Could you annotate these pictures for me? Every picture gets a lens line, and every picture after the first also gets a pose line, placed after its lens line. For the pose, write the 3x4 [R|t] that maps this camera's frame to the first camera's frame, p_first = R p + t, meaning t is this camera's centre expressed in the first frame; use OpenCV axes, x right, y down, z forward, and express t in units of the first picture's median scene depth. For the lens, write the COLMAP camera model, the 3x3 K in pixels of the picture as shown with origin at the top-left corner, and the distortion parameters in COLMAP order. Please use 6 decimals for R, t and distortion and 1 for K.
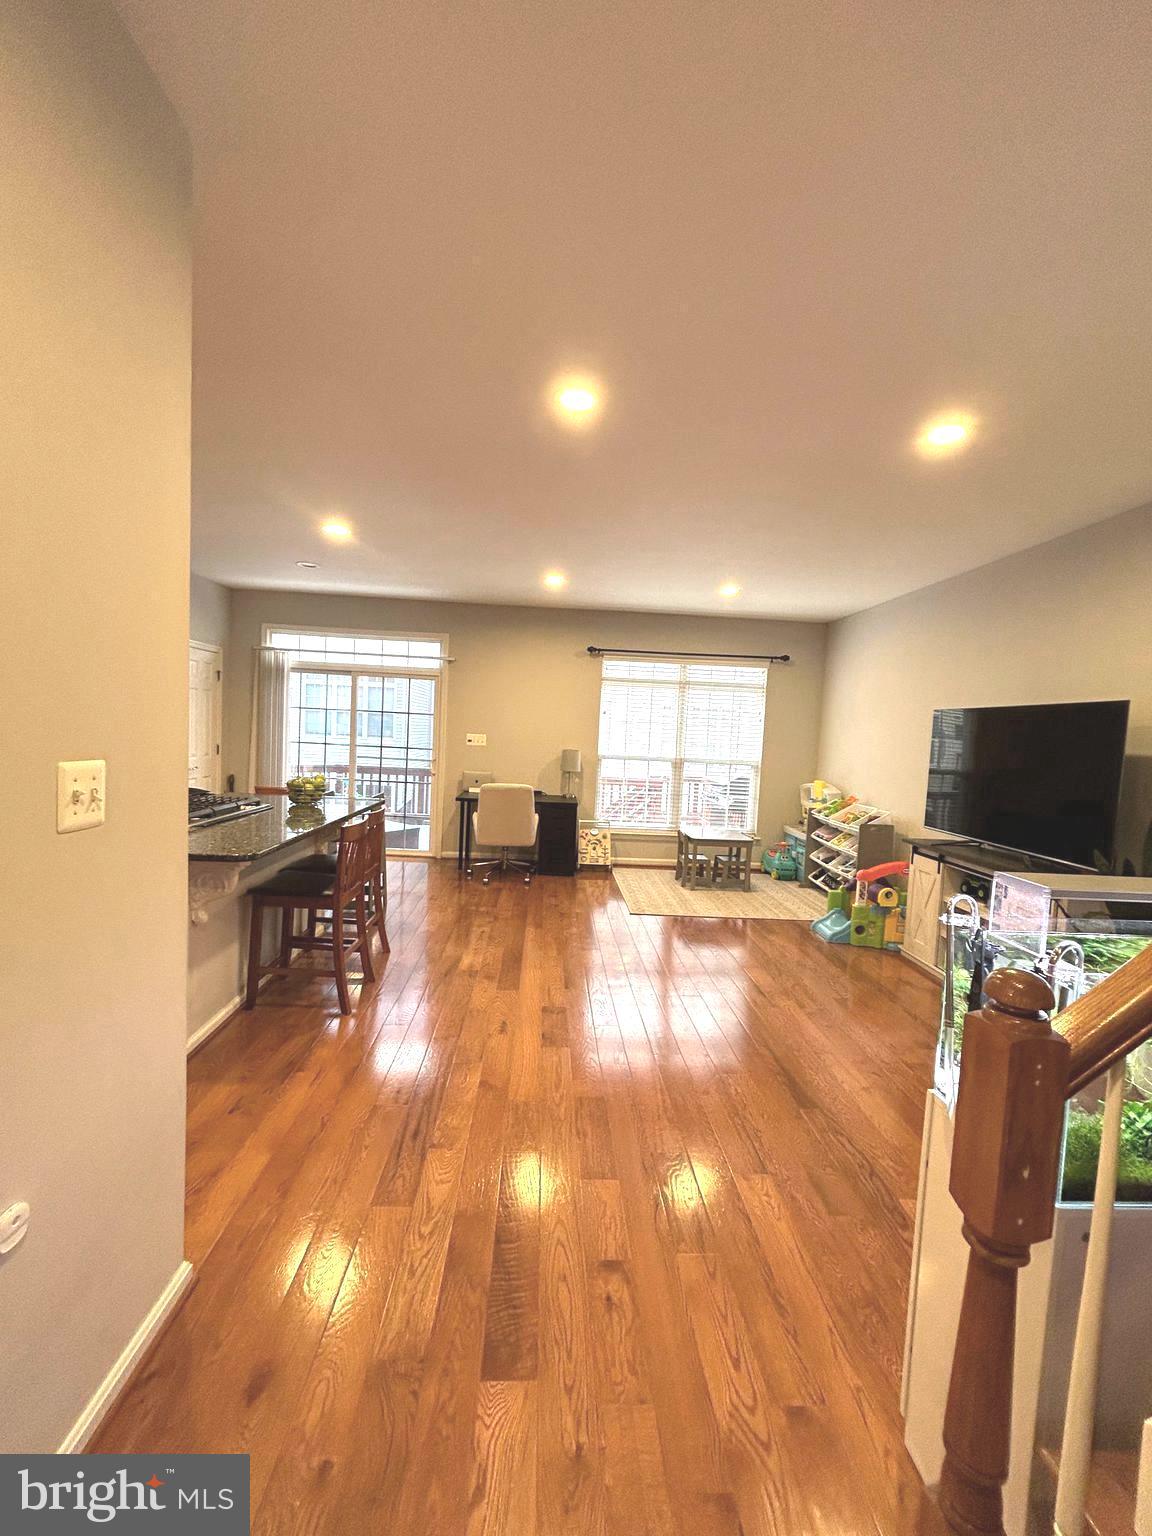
lens RADIAL K [[623.9, 0, 583.3], [0, 623.9, 764.9], [0, 0, 1]] dist [0.022381, 0.000072]
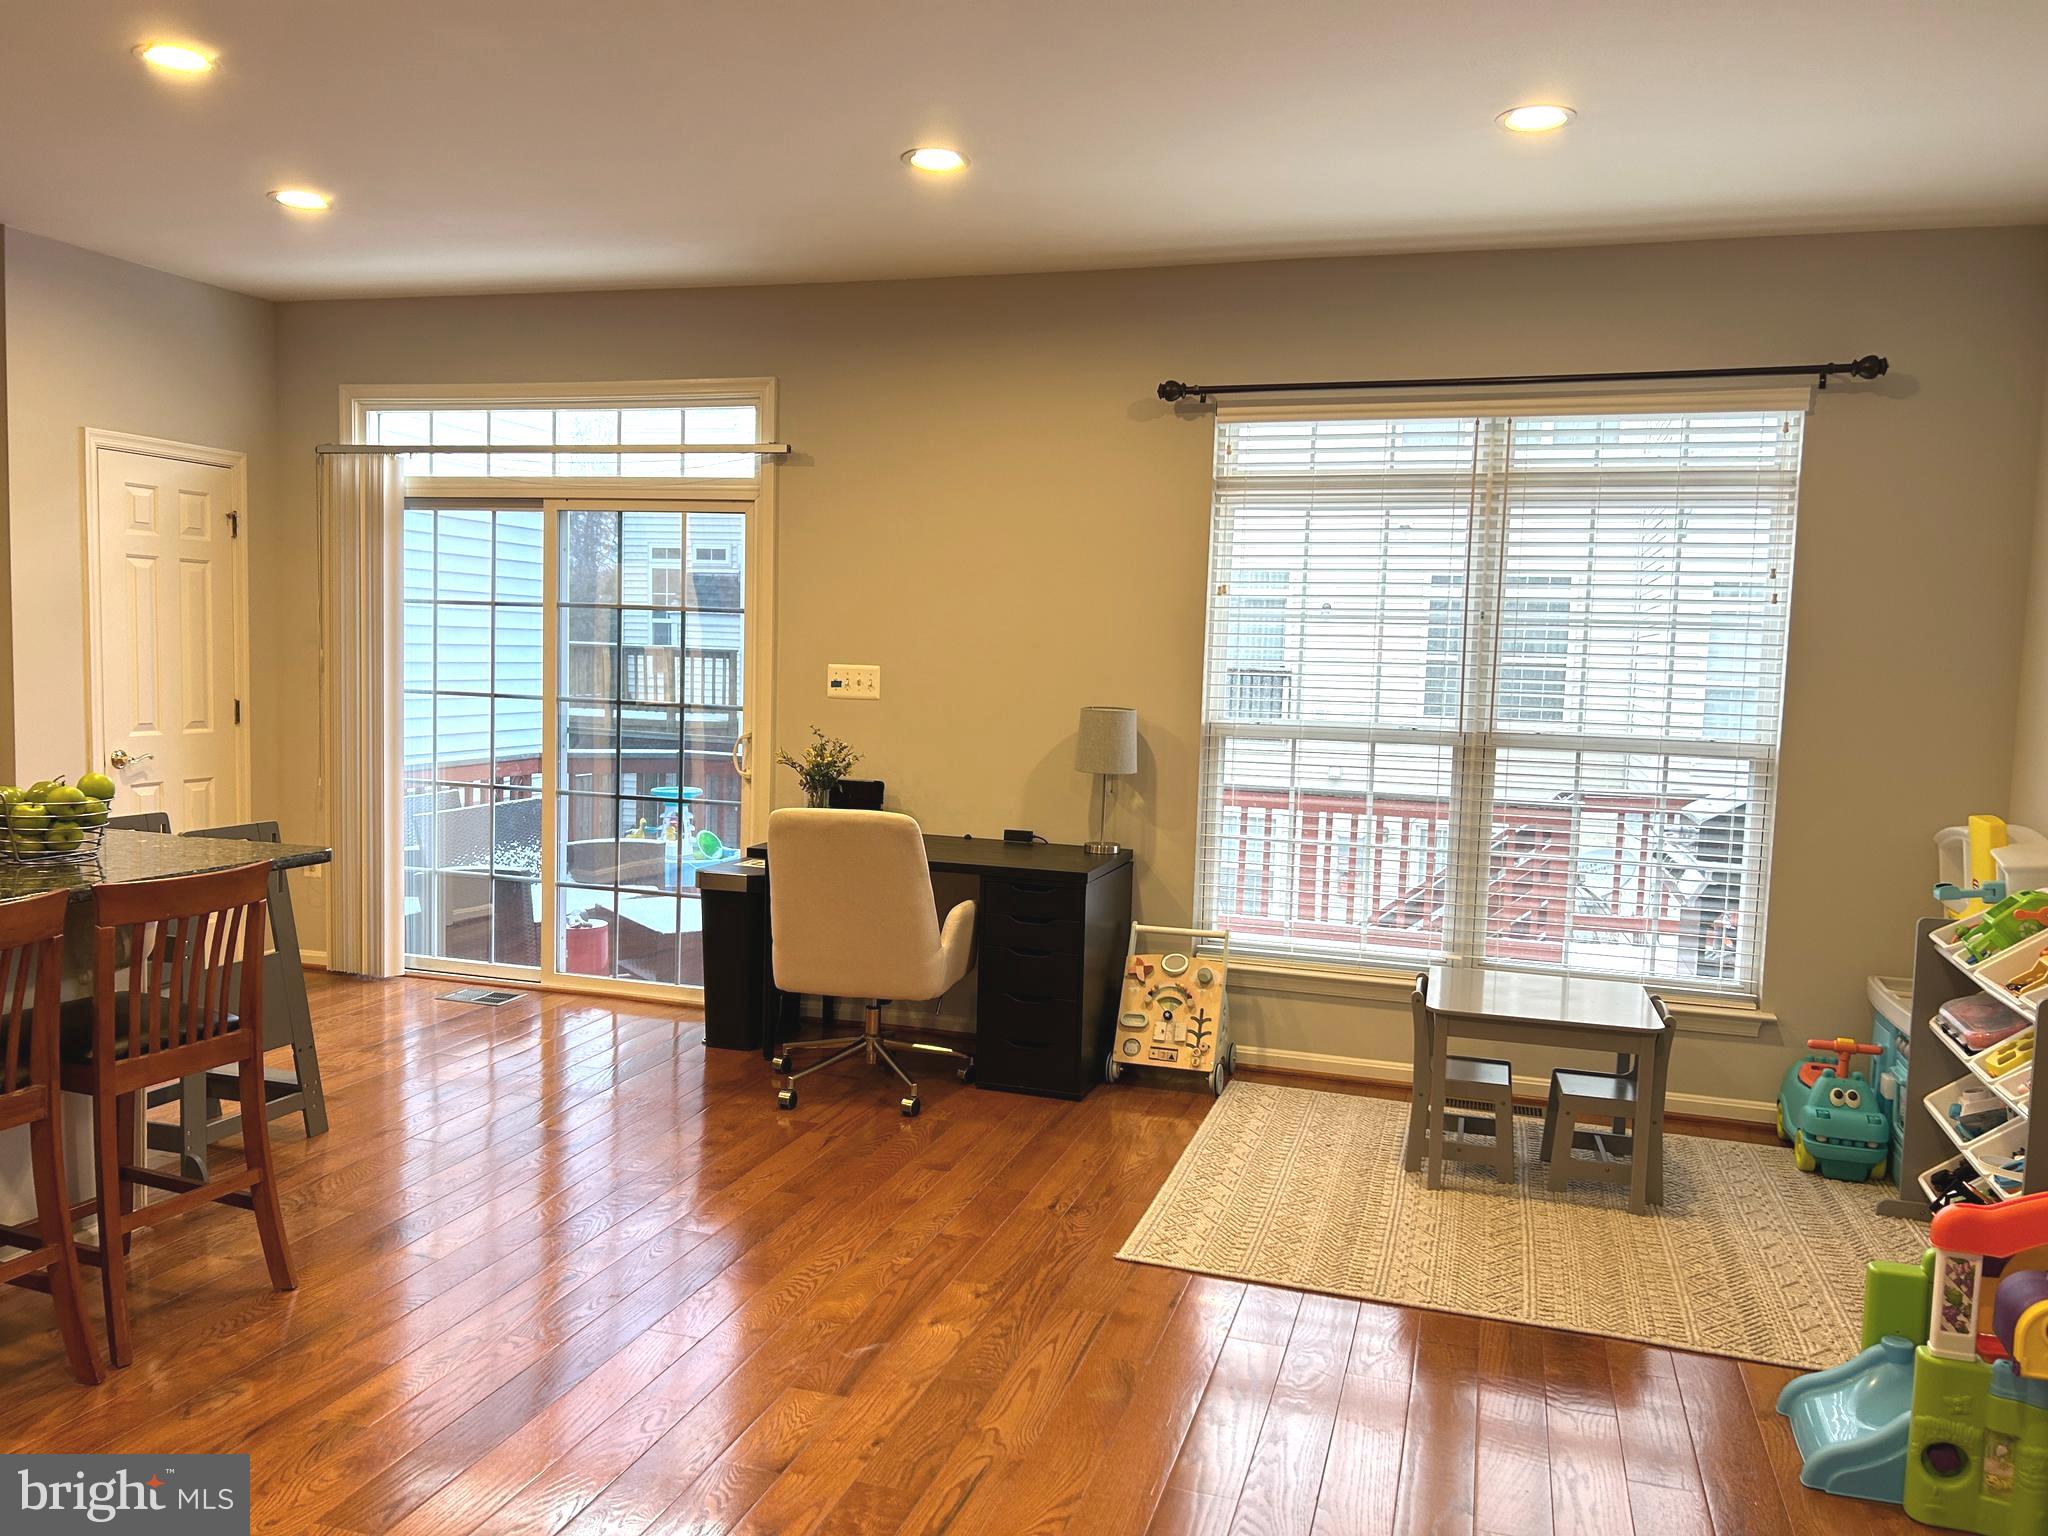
lens RADIAL K [[1552.3, 0, 1025.8], [0, 1552.3, 774.5], [0, 0, 1]] dist [0.071102, -0.069821]
pose [[0.937708, 0.008998, -0.347308, 0.238275], [-0.005068, 0.999912, 0.012222, 0.001272], [0.347388, -0.009700, 0.937671, 0.244431]]
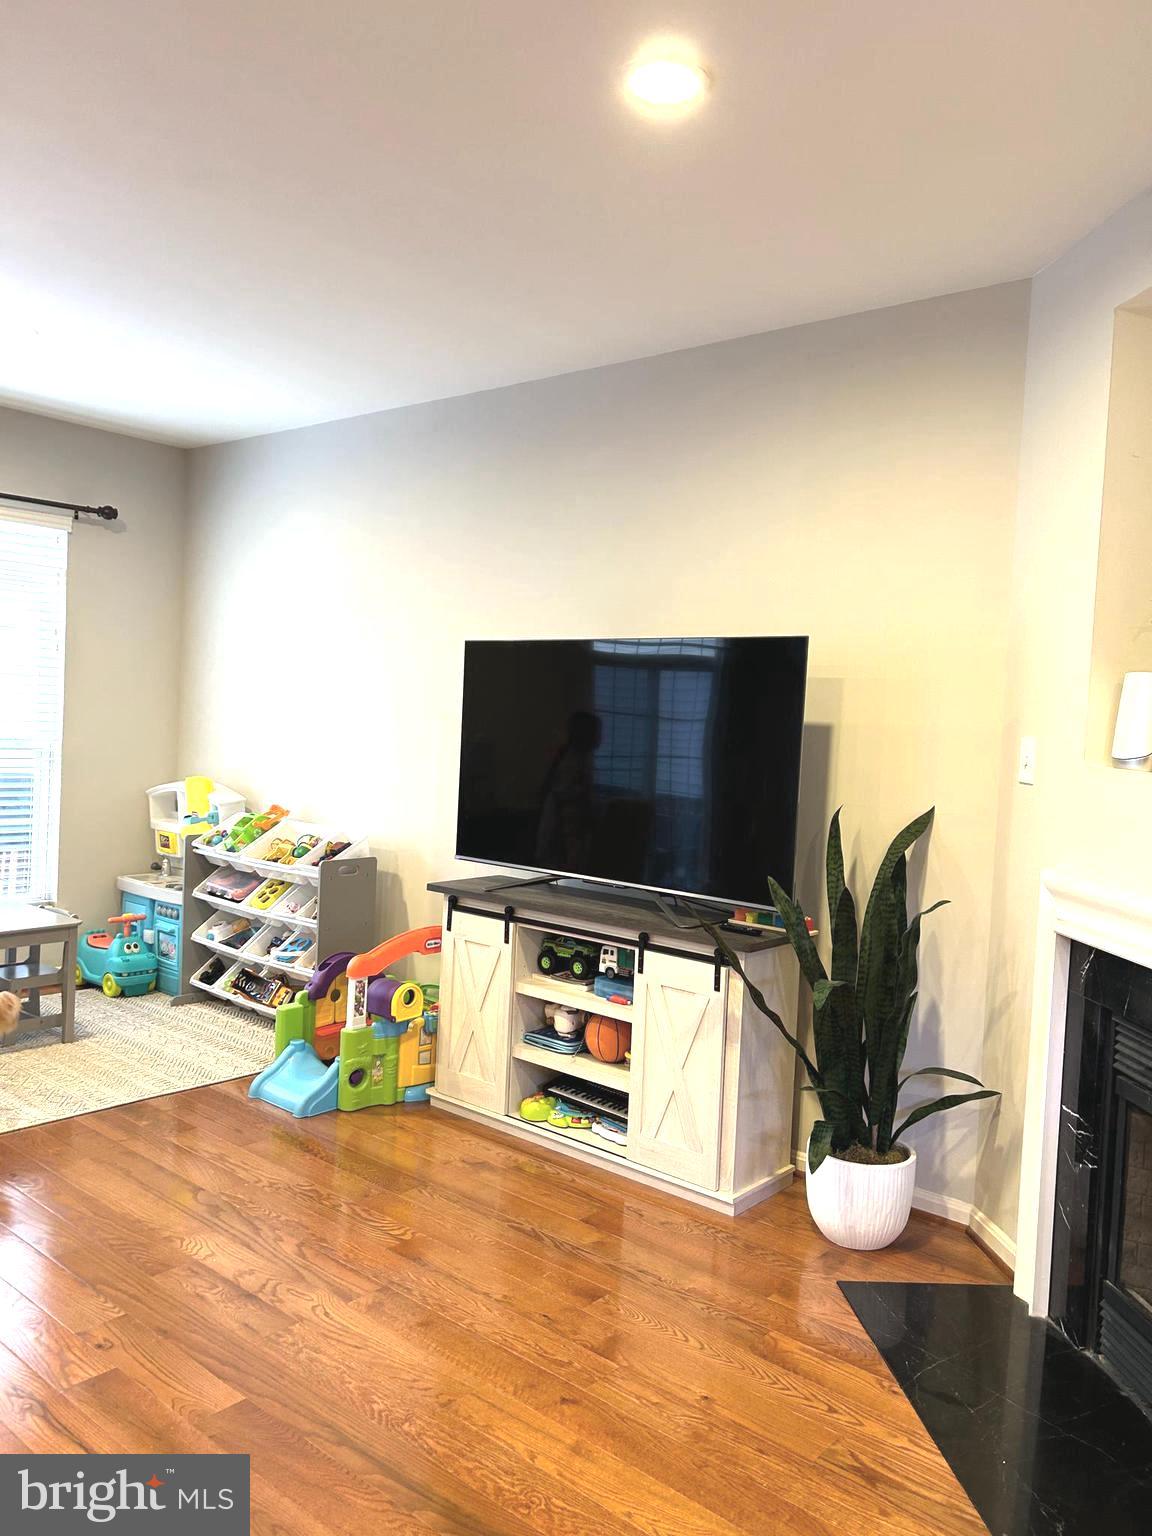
lens RADIAL K [[1164.2, 0, 567.9], [0, 1164.2, 763.2], [0, 0, 1]] dist [0.071102, -0.069821]
pose [[0.699979, -0.045673, 0.712702, -0.068902], [0.027319, 0.998935, 0.037185, -0.011544], [-0.713641, -0.006558, 0.700481, 0.171687]]
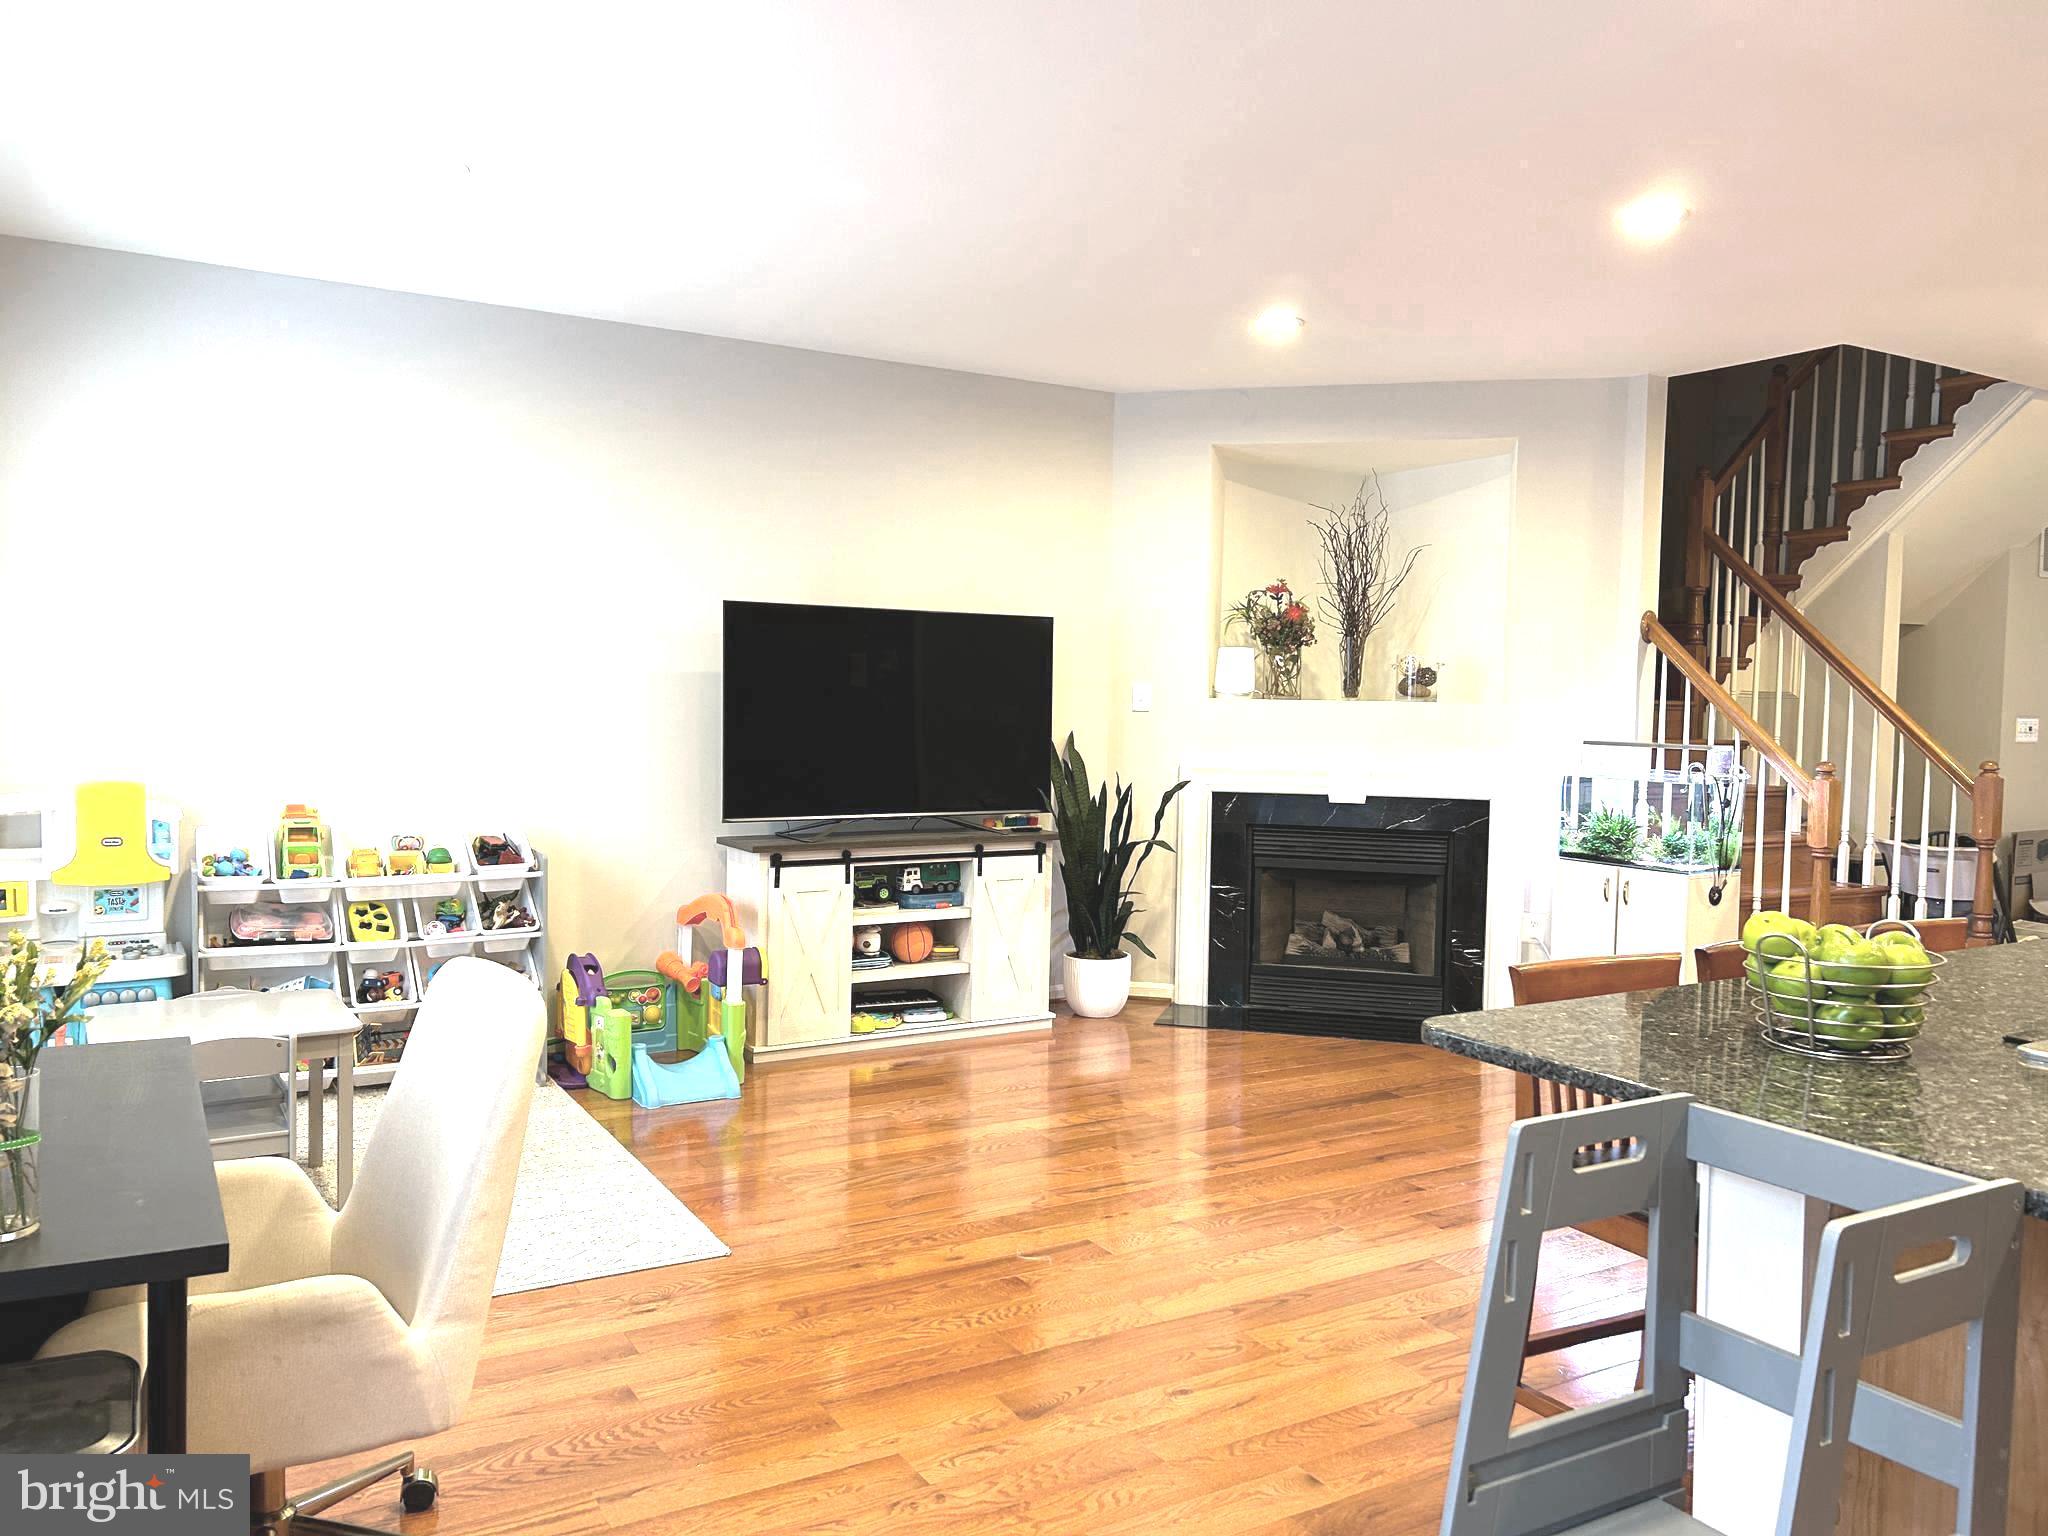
lens RADIAL K [[1552.3, 0, 1033.8], [0, 1552.3, 778.6], [0, 0, 1]] dist [0.071102, -0.069821]
pose [[-0.457836, -0.110638, 0.882126, -0.528149], [0.009282, 0.991577, 0.129183, -0.075370], [-0.888988, 0.067332, -0.452952, 0.985672]]
